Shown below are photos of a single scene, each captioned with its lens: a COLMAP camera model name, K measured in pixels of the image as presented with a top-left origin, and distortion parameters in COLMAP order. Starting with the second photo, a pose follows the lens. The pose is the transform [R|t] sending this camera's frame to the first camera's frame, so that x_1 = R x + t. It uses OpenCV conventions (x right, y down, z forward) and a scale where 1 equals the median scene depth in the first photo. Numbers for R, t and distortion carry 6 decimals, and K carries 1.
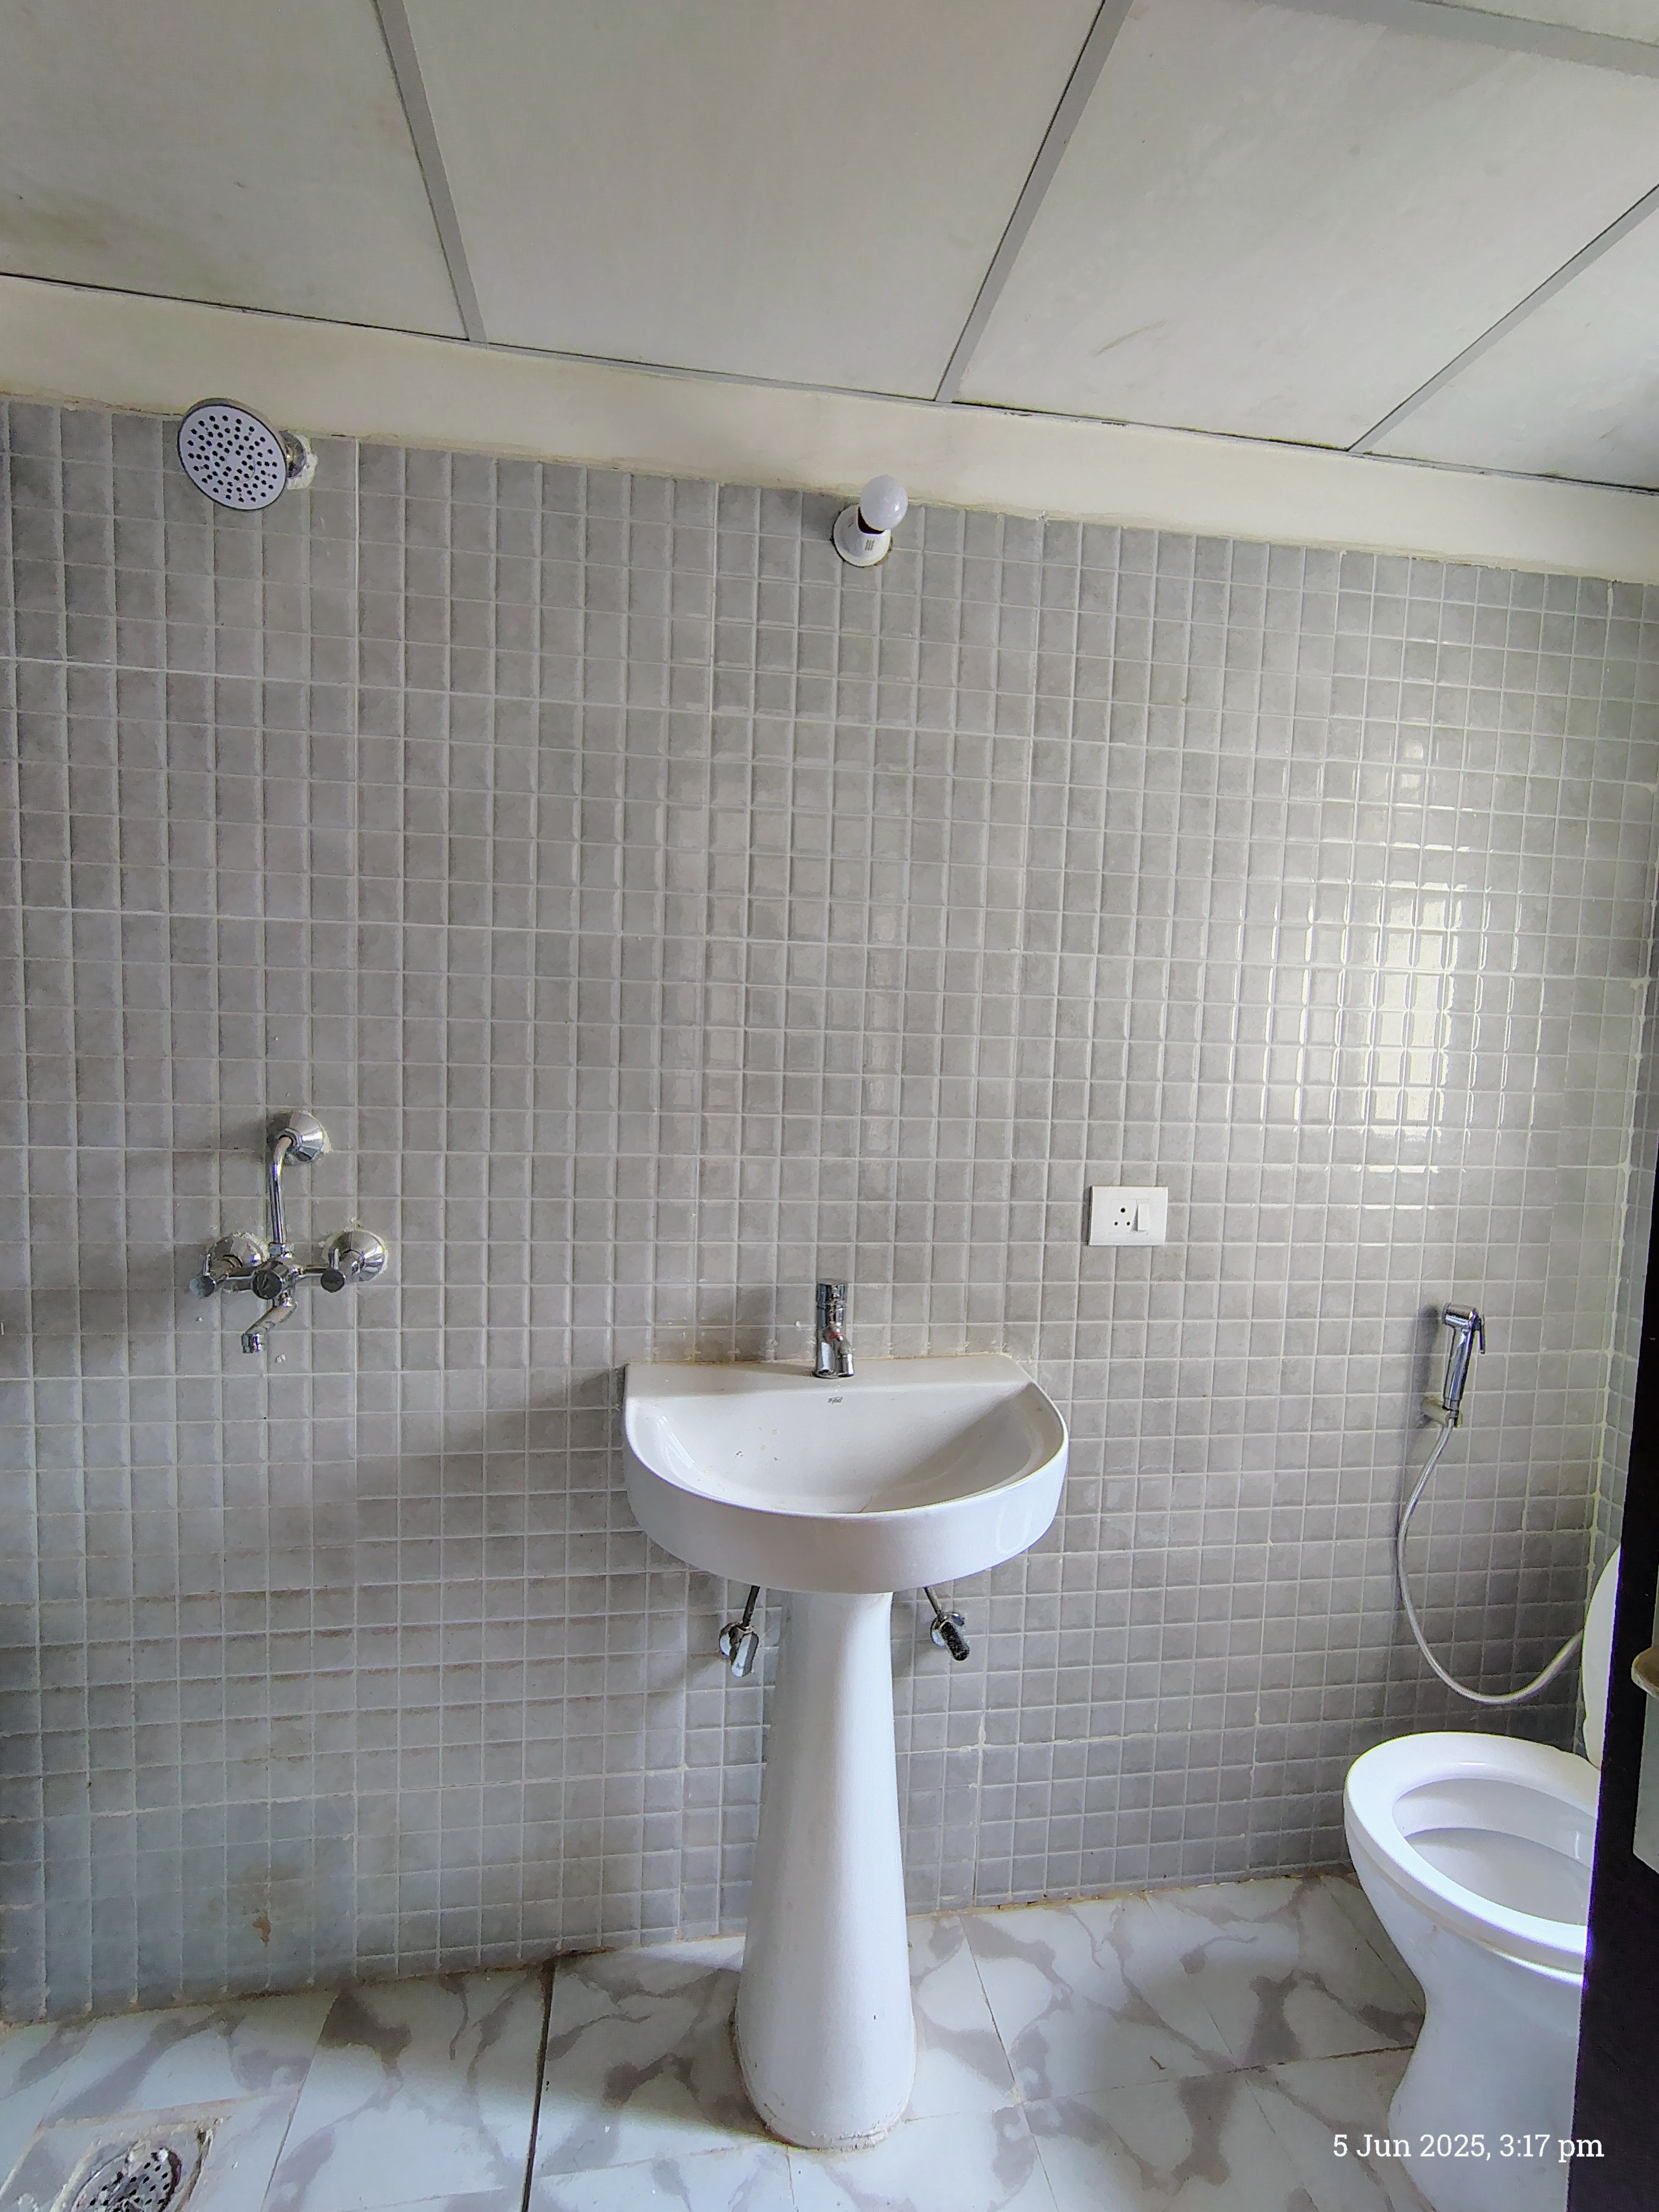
lens RADIAL K [[1055.0, 0, 832.8], [0, 1055.0, 1100.7], [0, 0, 1]] dist [-0.002931, -0.000043]
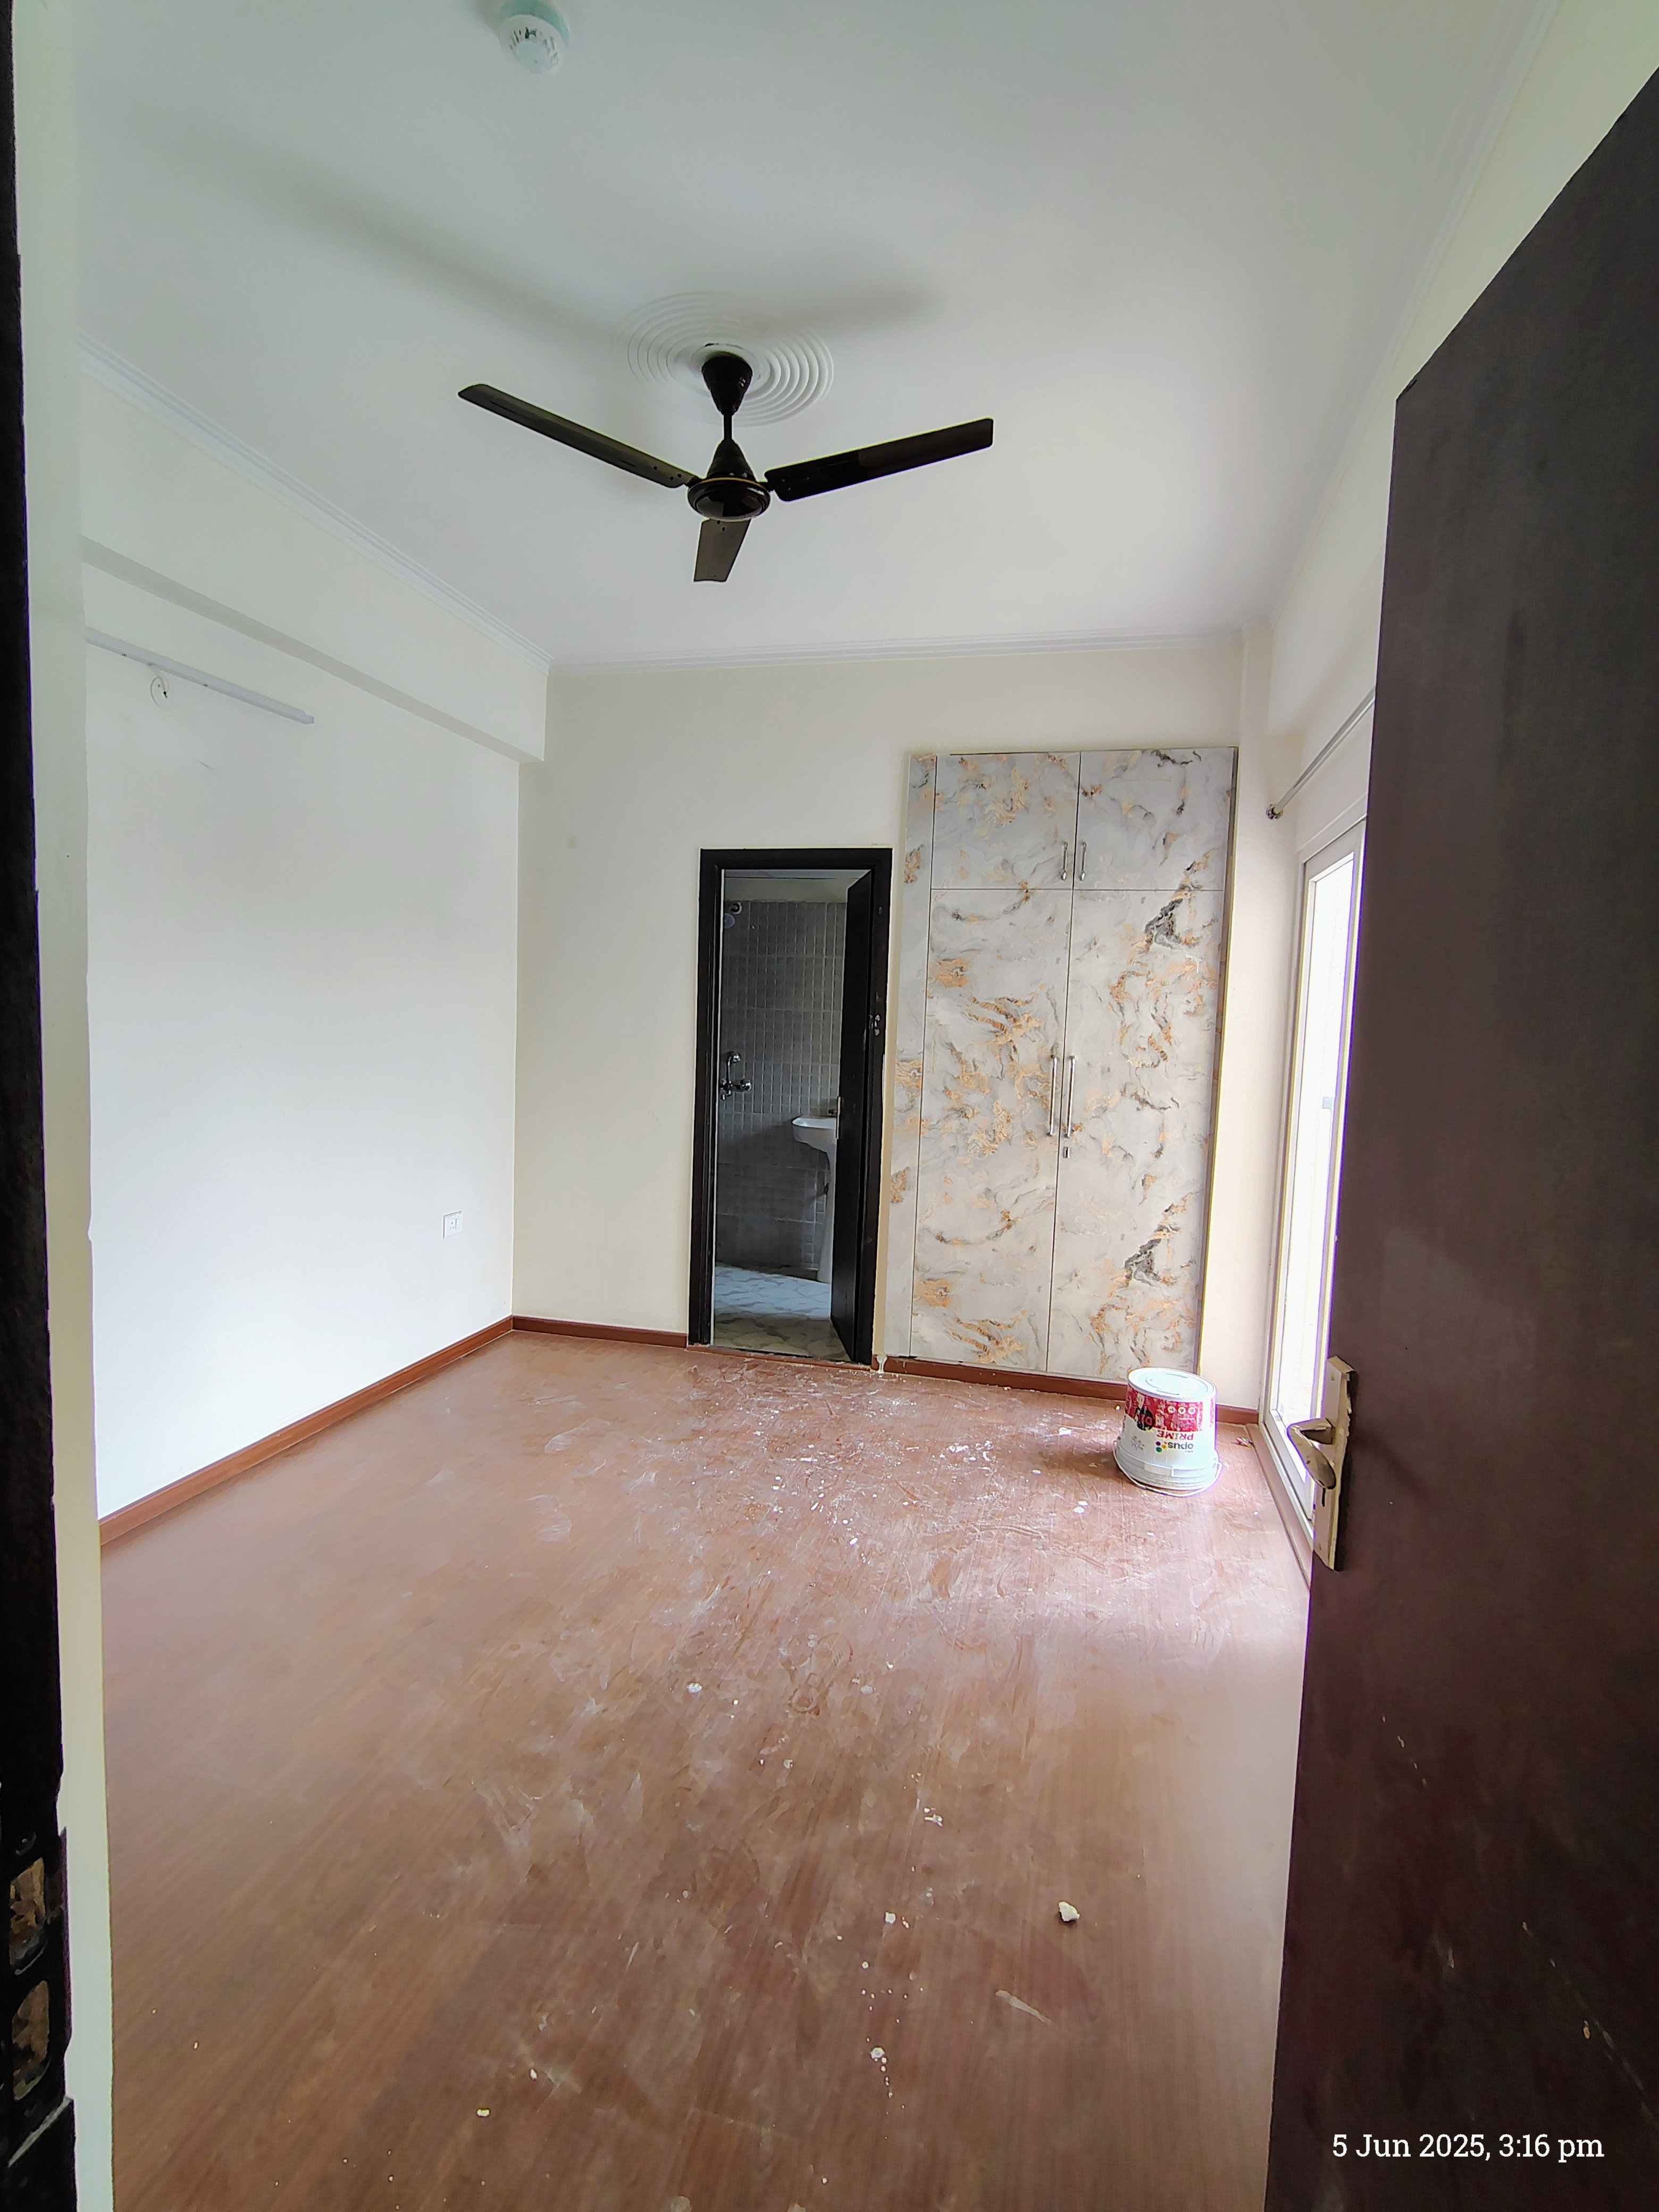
lens RADIAL K [[1032.6, 0, 829.5], [0, 1032.6, 1106.0], [0, 0, 1]] dist [-0.000699, -0.000010]
pose [[0.917386, 0.033436, -0.396592, 1.527588], [-0.037801, 0.999280, -0.003193, 0.232985], [0.396200, 0.017921, 0.917989, -2.707353]]
